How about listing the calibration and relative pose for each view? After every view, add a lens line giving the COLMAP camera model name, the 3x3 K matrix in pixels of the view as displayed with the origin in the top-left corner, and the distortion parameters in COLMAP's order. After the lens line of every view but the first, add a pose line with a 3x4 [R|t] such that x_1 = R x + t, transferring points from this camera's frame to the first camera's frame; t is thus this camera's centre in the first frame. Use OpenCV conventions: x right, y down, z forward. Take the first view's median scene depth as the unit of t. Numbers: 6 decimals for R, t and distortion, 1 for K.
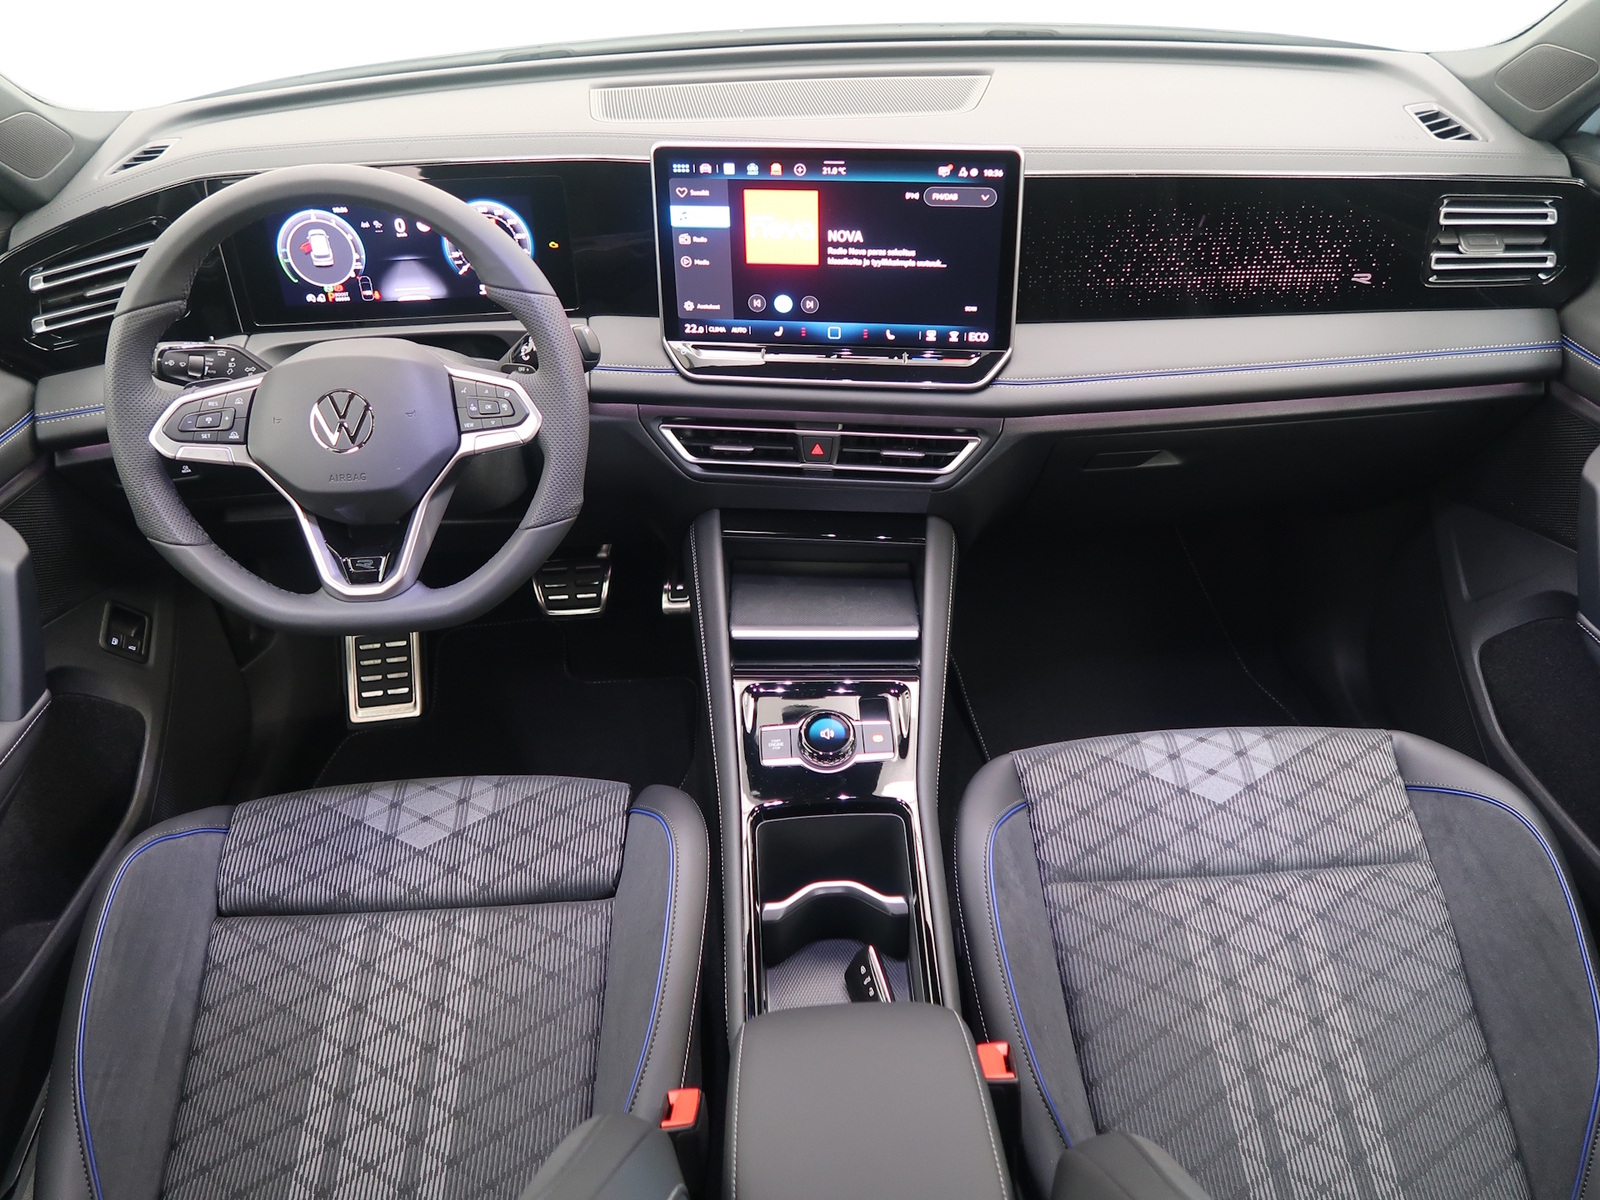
lens RADIAL K [[1272.1, 0, 803.6], [0, 1272.1, 598.6], [0, 0, 1]] dist [-0.029186, 0.009959]
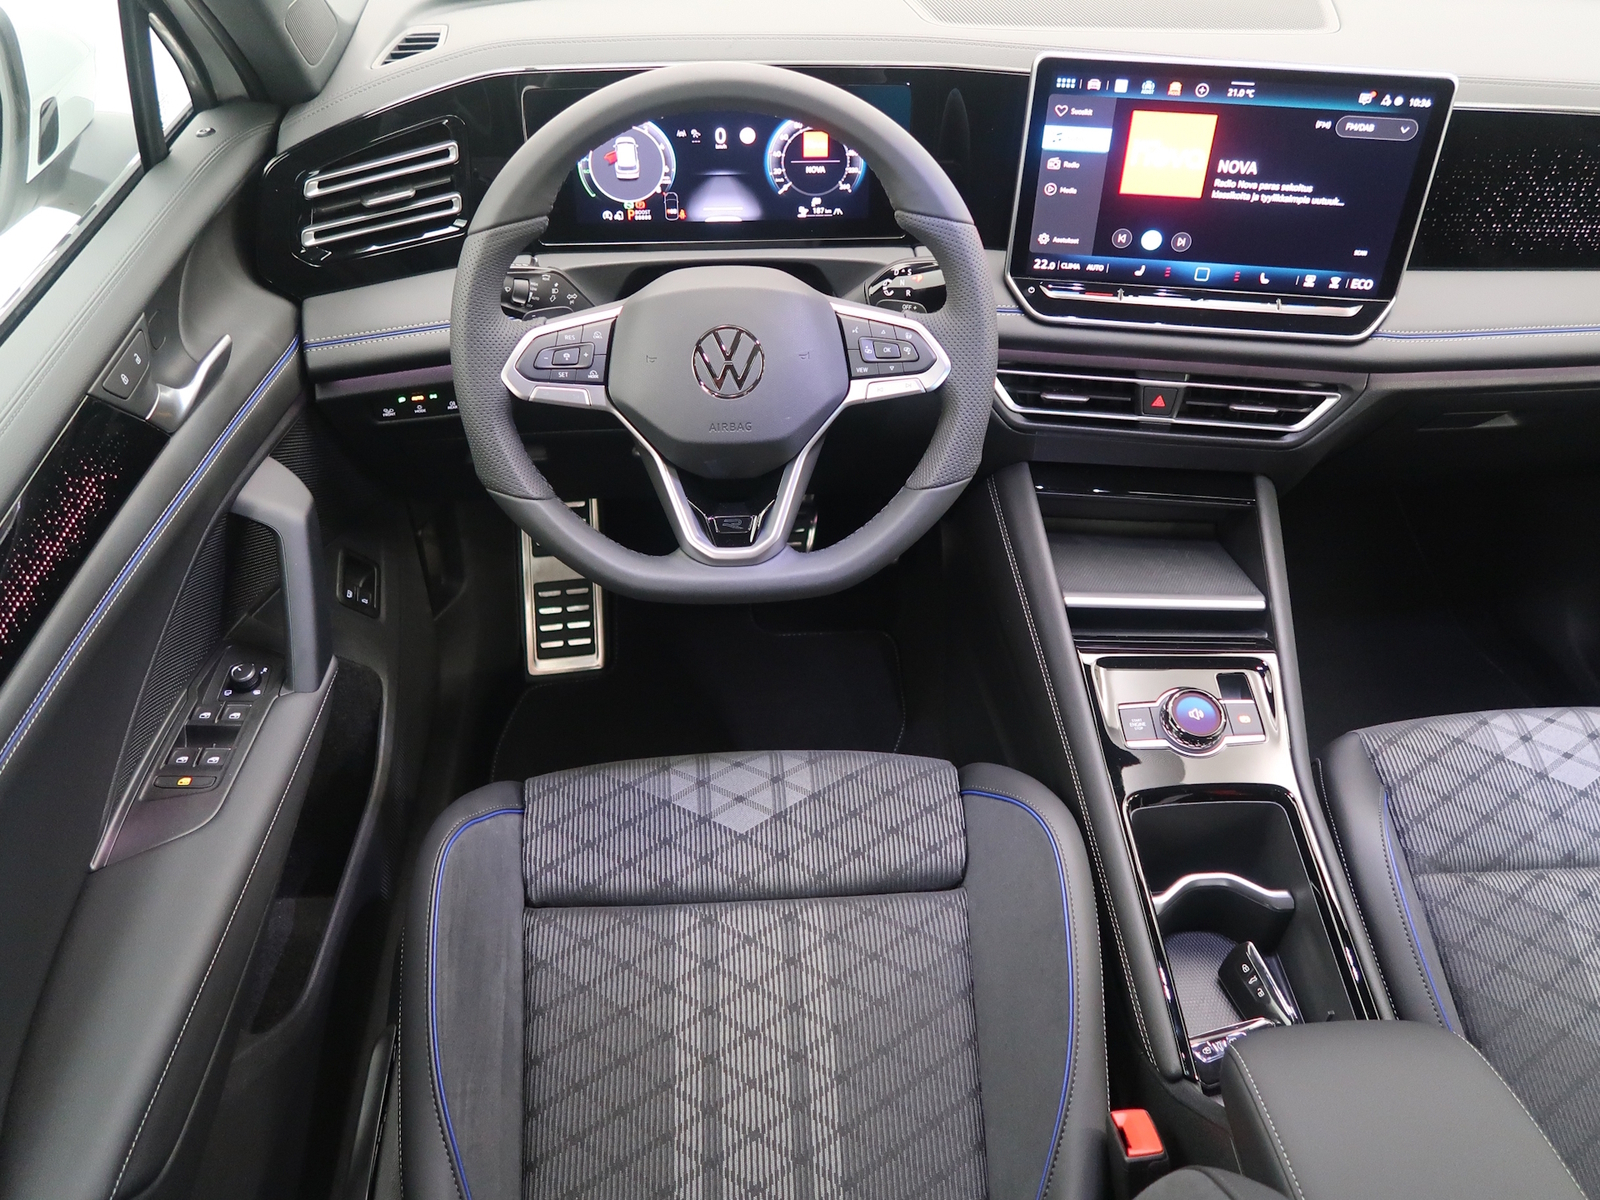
lens RADIAL K [[1272.1, 0, 797.8], [0, 1272.1, 601.8], [0, 0, 1]] dist [-0.029186, 0.009959]
pose [[0.998812, 0.016499, 0.045850, -0.308014], [-0.019313, 0.997914, 0.061606, -0.025884], [-0.044738, -0.062418, 0.997047, 0.096036]]
